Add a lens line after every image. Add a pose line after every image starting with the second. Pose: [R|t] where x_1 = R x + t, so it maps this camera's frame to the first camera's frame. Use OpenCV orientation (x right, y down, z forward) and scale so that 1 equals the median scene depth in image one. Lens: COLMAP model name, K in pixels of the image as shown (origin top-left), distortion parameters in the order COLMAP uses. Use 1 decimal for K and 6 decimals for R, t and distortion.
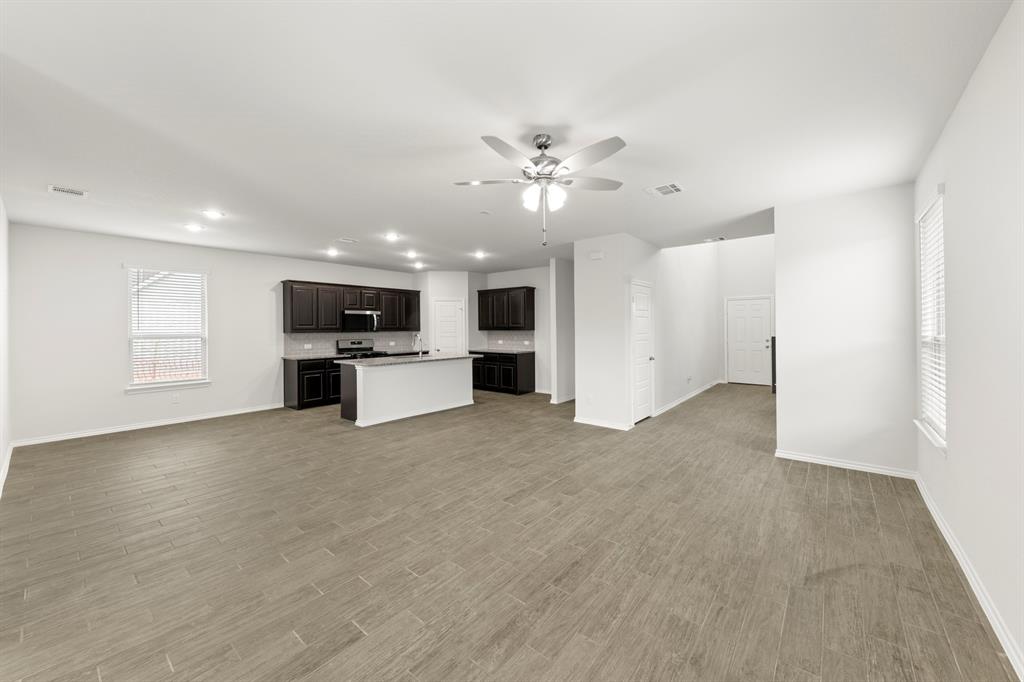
lens RADIAL K [[381.1, 0, 539.3], [0, 381.1, 335.3], [0, 0, 1]] dist [0.003340, 0.000092]
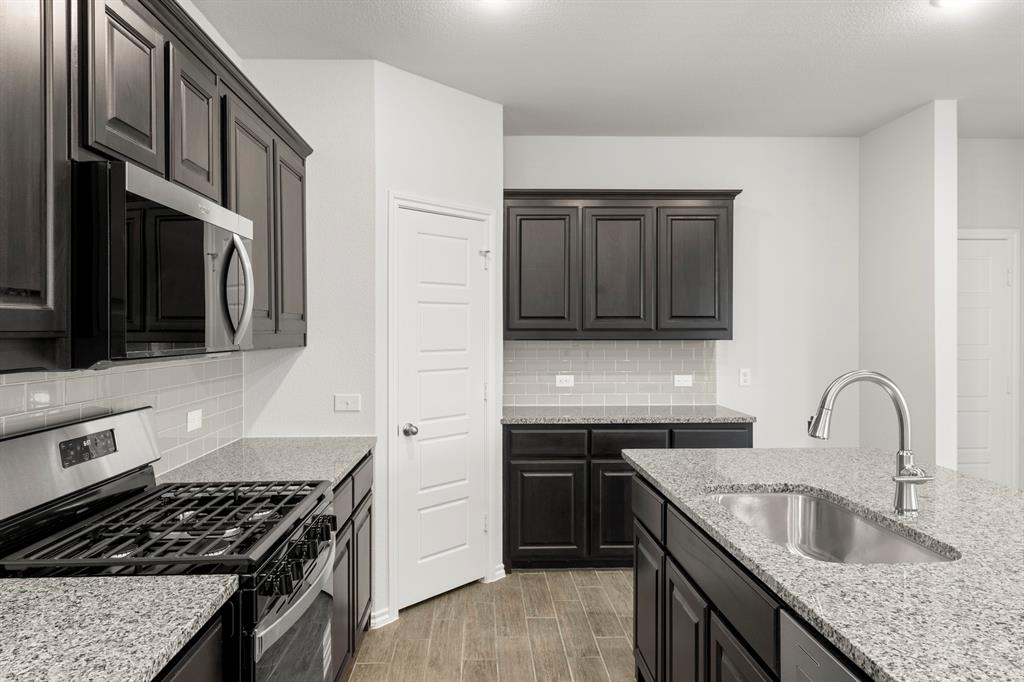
lens RADIAL K [[662.2, 0, 506.9], [0, 662.2, 333.9], [0, 0, 1]] dist [0.000878, -0.000530]
pose [[0.756482, 0.000633, 0.654014, -0.760004], [0.012167, 0.999813, -0.015041, -0.017061], [-0.653901, 0.019336, 0.756333, 1.102235]]
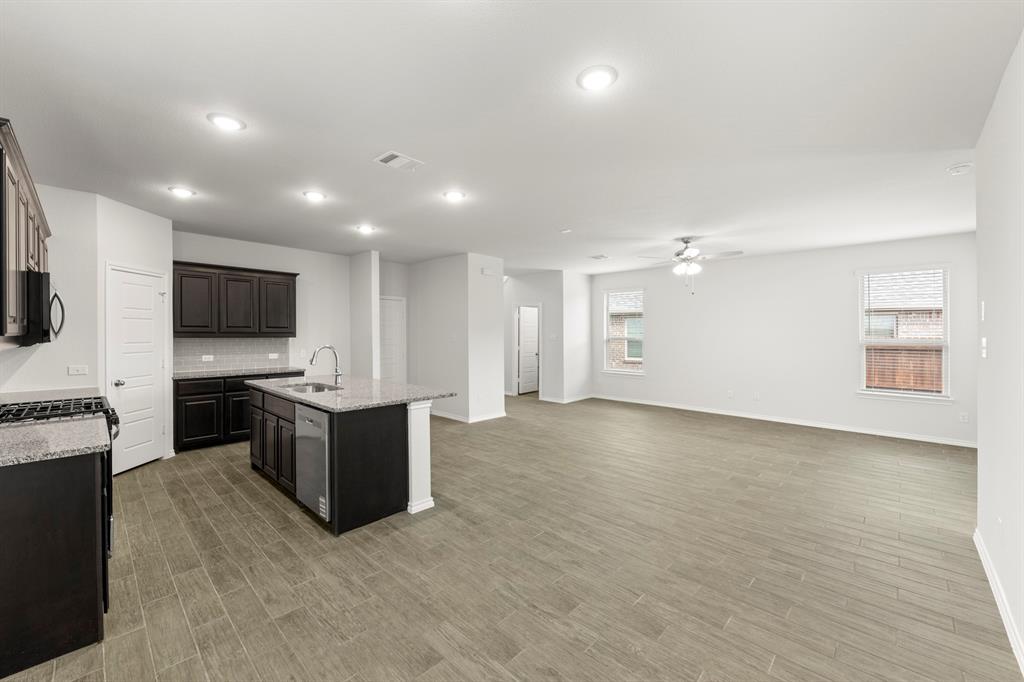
lens RADIAL K [[409.8, 0, 488.3], [0, 409.8, 340.8], [0, 0, 1]] dist [0.006813, -0.000239]
pose [[0.124825, -0.012481, 0.992100, -1.083453], [0.018331, 0.999779, 0.010271, -0.010842], [-0.992009, 0.016904, 0.125027, 0.866433]]
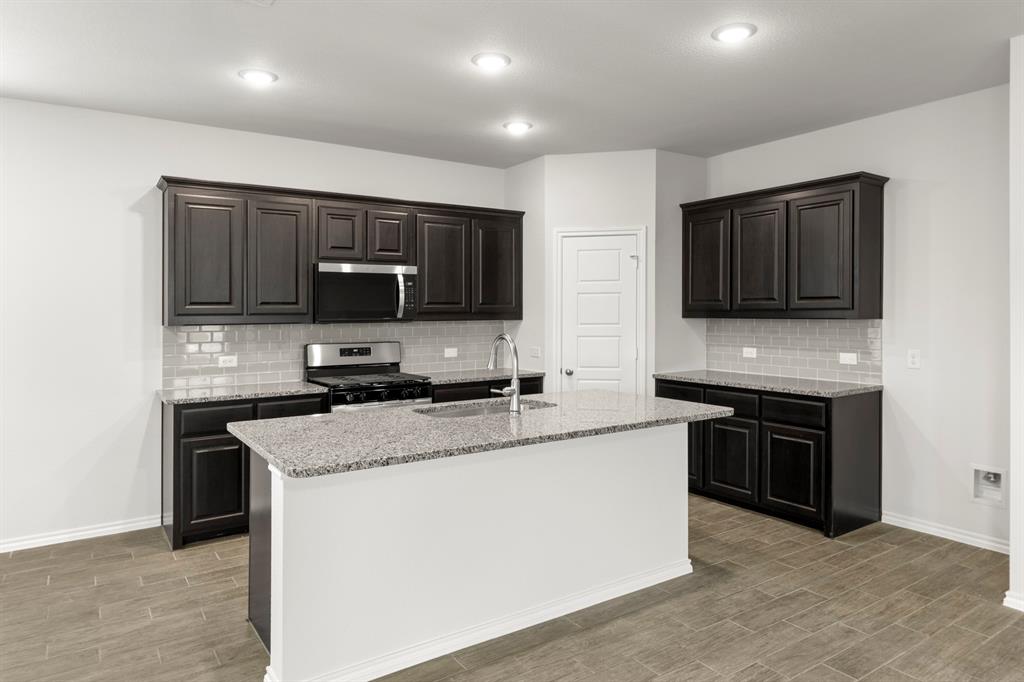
lens RADIAL K [[656.3, 0, 543.3], [0, 656.3, 303.1], [0, 0, 1]] dist [0.001956, -0.001350]
pose [[0.956508, -0.005733, -0.291649, -0.178207], [-0.003883, 0.999468, -0.032382, -0.010874], [0.291679, 0.032107, 0.955977, 0.656947]]
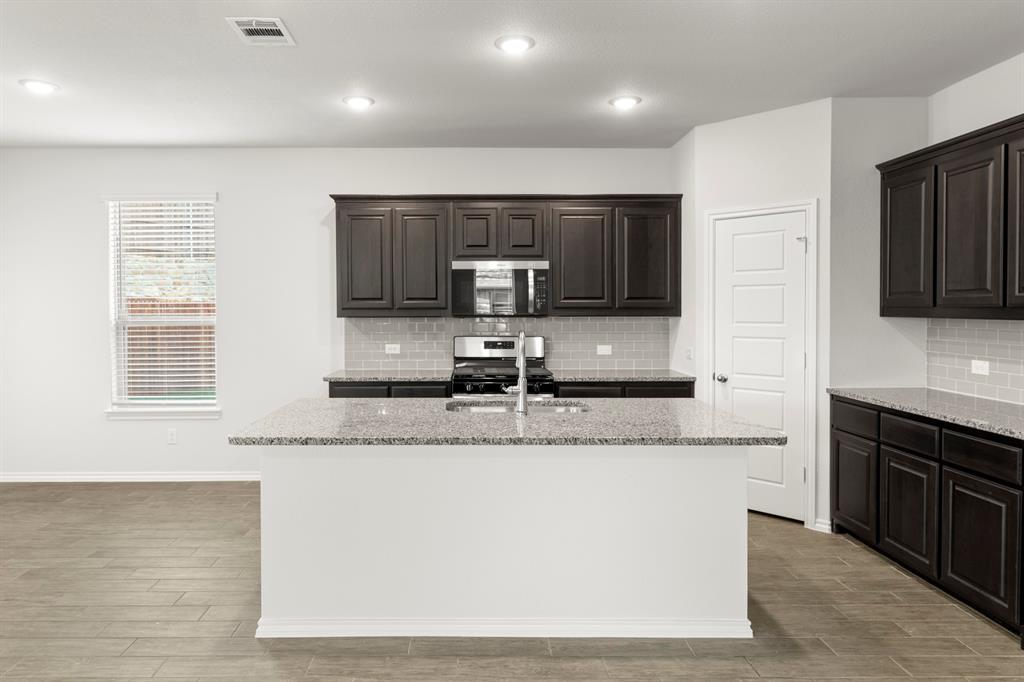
lens RADIAL K [[664.7, 0, 469.4], [0, 664.7, 313.2], [0, 0, 1]] dist [-0.003822, -0.004685]
pose [[0.606460, 0.009290, -0.795059, 0.053304], [-0.018461, 0.999827, -0.002400, -0.014896], [0.794899, 0.016133, 0.606527, 0.840442]]
